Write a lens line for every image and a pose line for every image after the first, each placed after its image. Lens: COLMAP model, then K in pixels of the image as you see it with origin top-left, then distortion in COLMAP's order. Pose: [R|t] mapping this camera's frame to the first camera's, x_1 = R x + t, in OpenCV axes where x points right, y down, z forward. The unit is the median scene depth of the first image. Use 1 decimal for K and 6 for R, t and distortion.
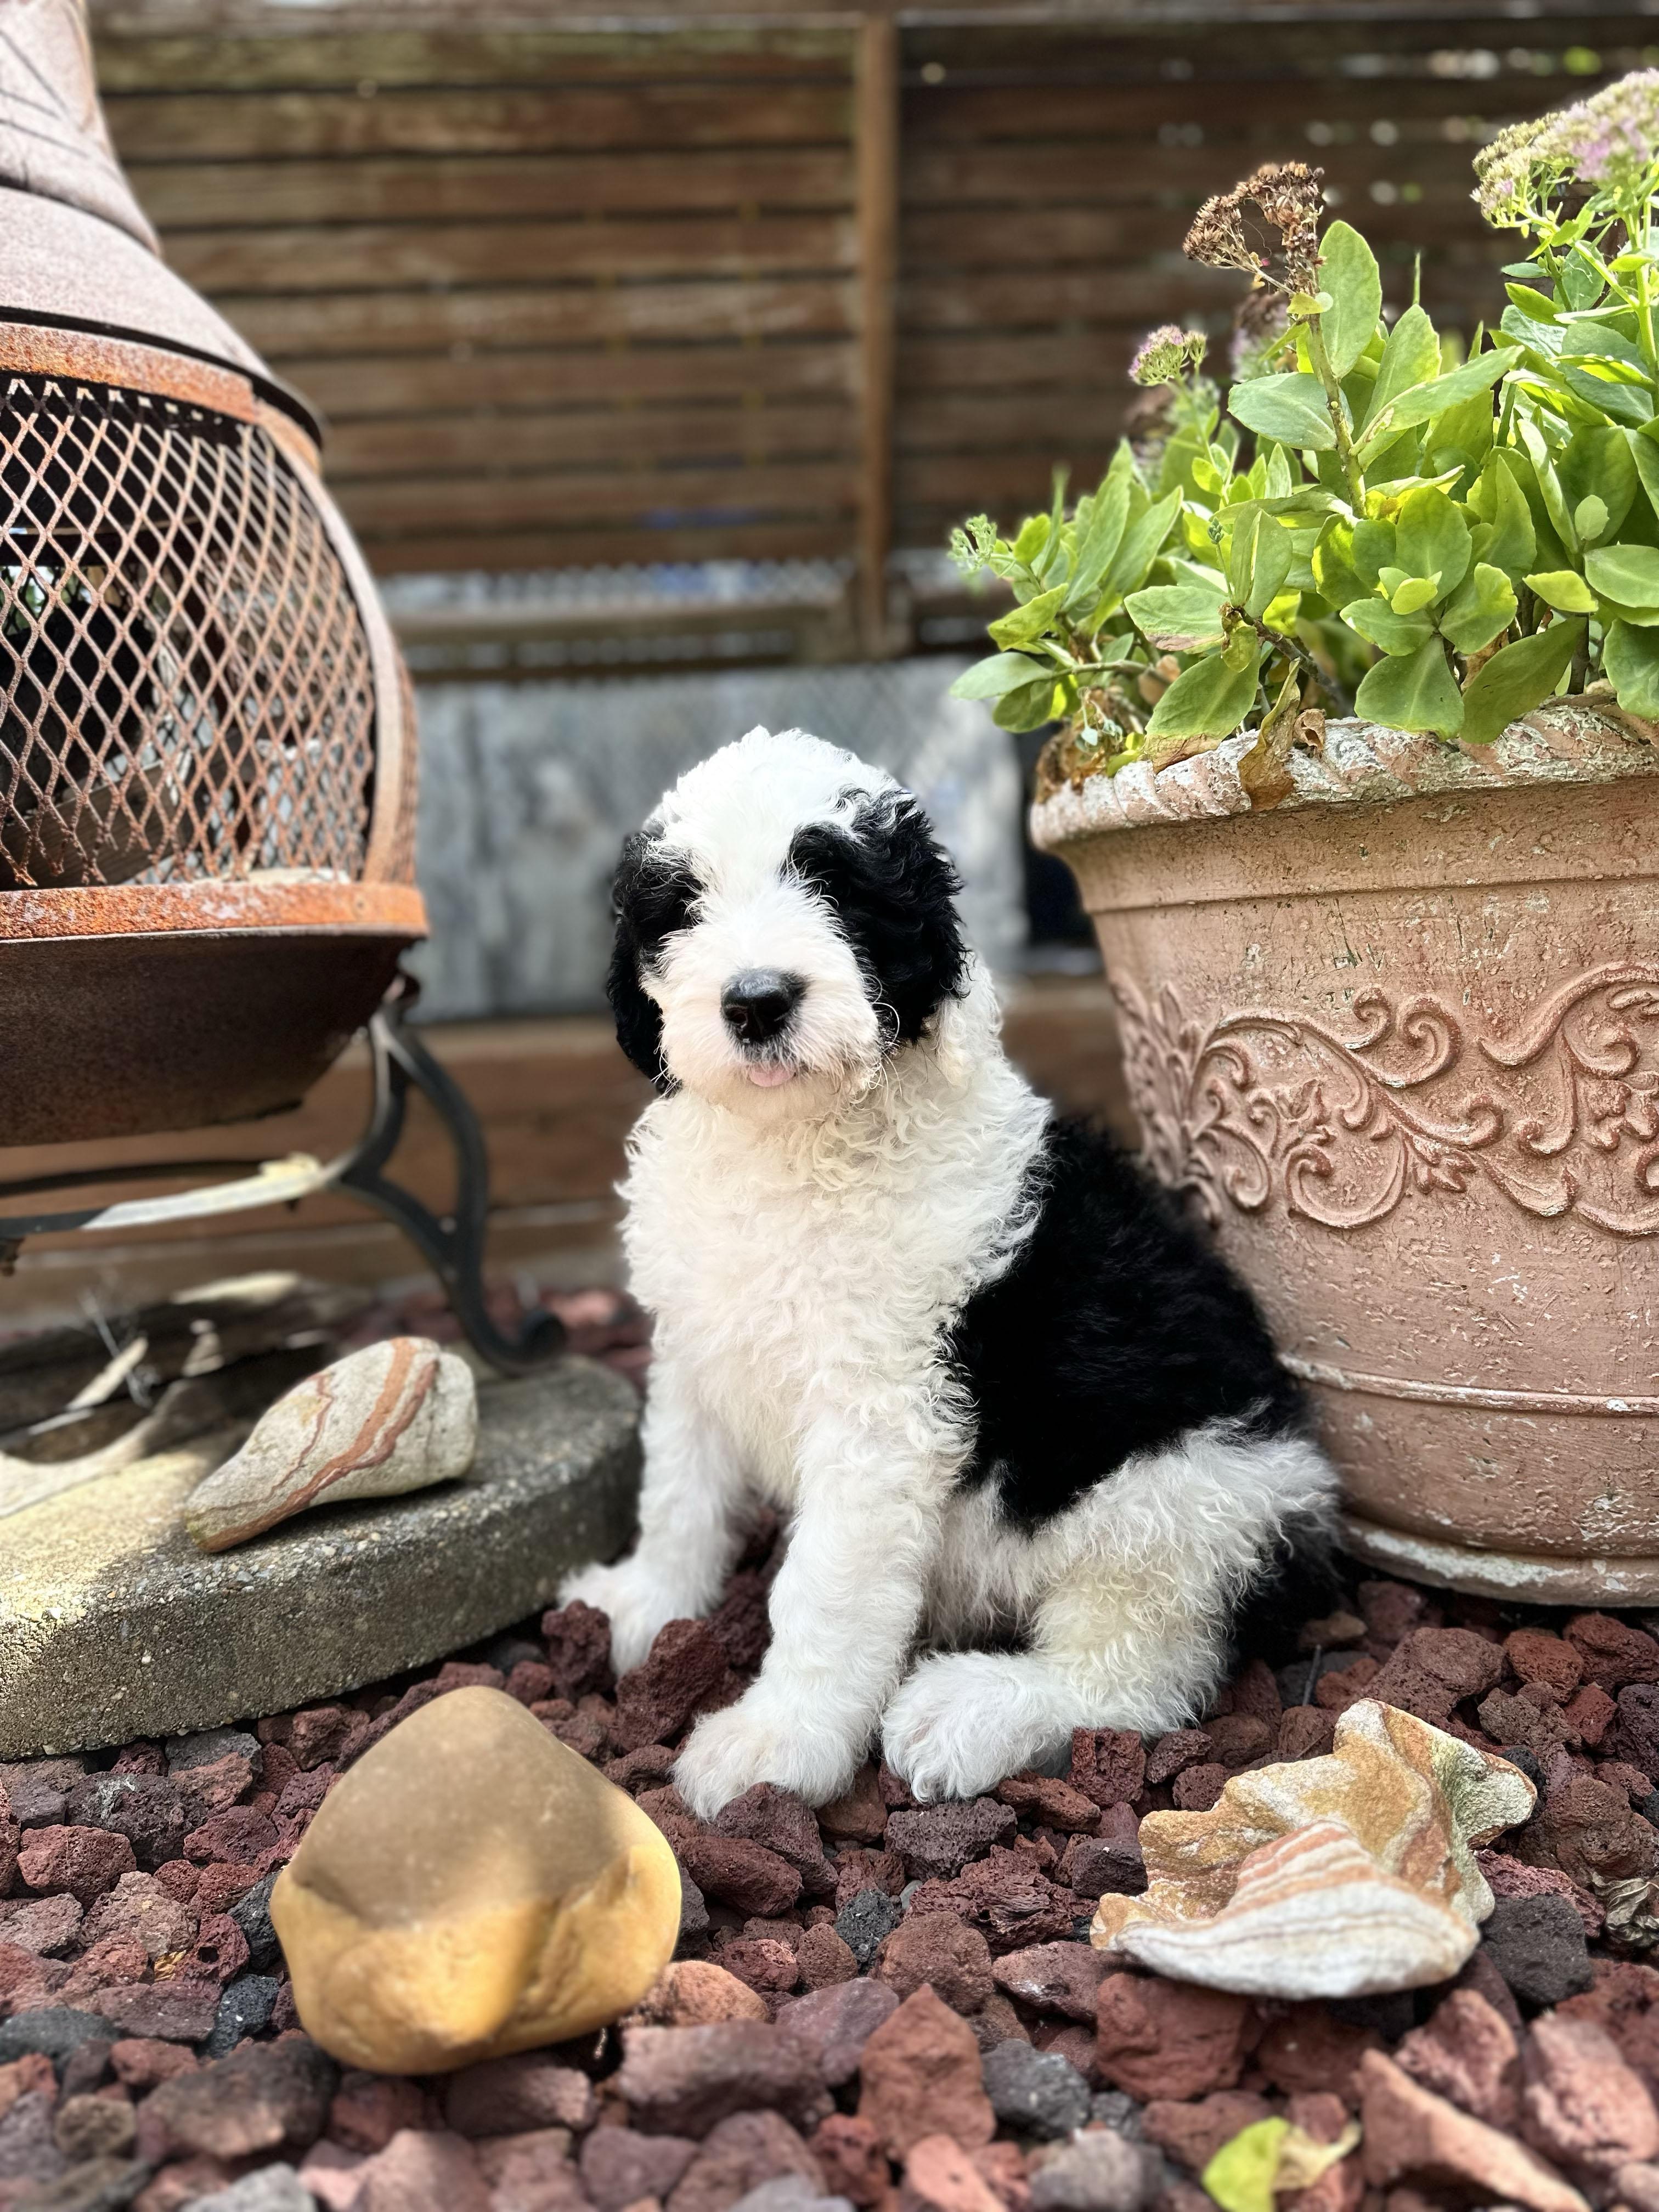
lens RADIAL K [[1693.2, 0, 841.9], [0, 1693.2, 975.0], [0, 0, 1]] dist [0.030405, -0.057329]
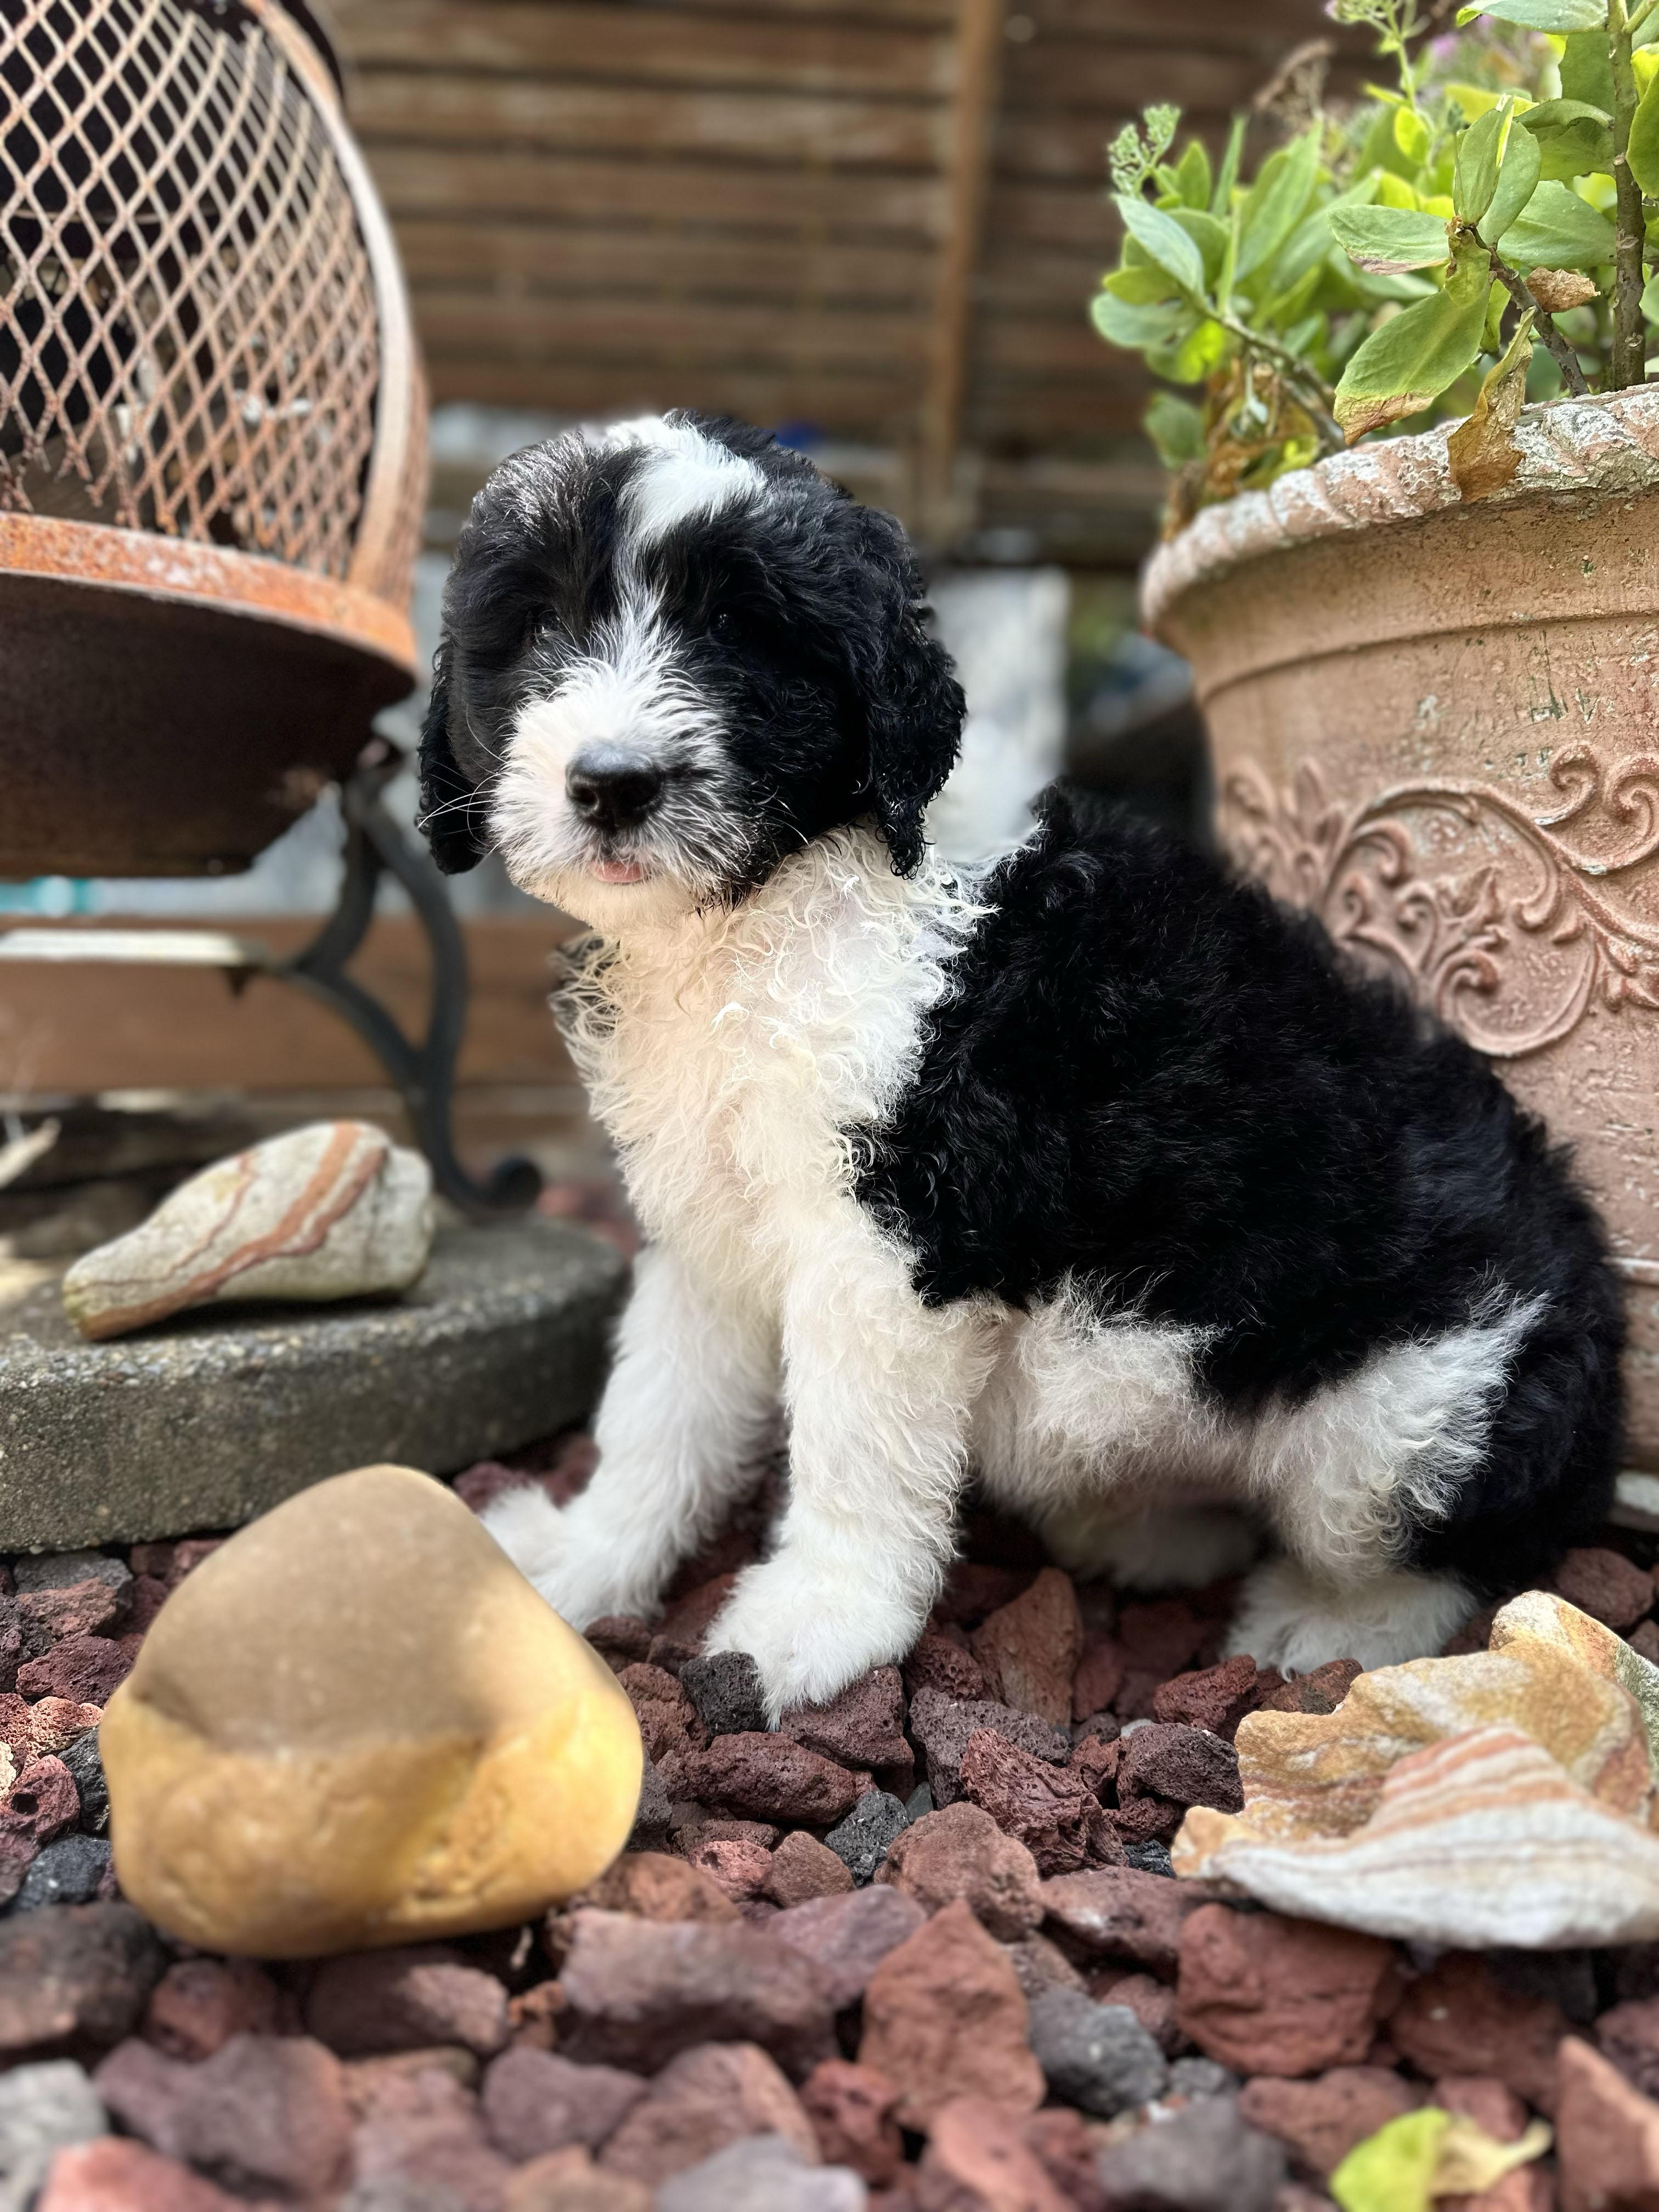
lens RADIAL K [[1558.3, 0, 829.5], [0, 1558.3, 1106.0], [0, 0, 1]] dist [0.006197, -0.030806]
pose [[0.996585, 0.081810, 0.011213, -0.037372], [-0.081856, 0.996637, 0.003704, 0.204898], [-0.010872, -0.004609, 0.999930, 0.260027]]
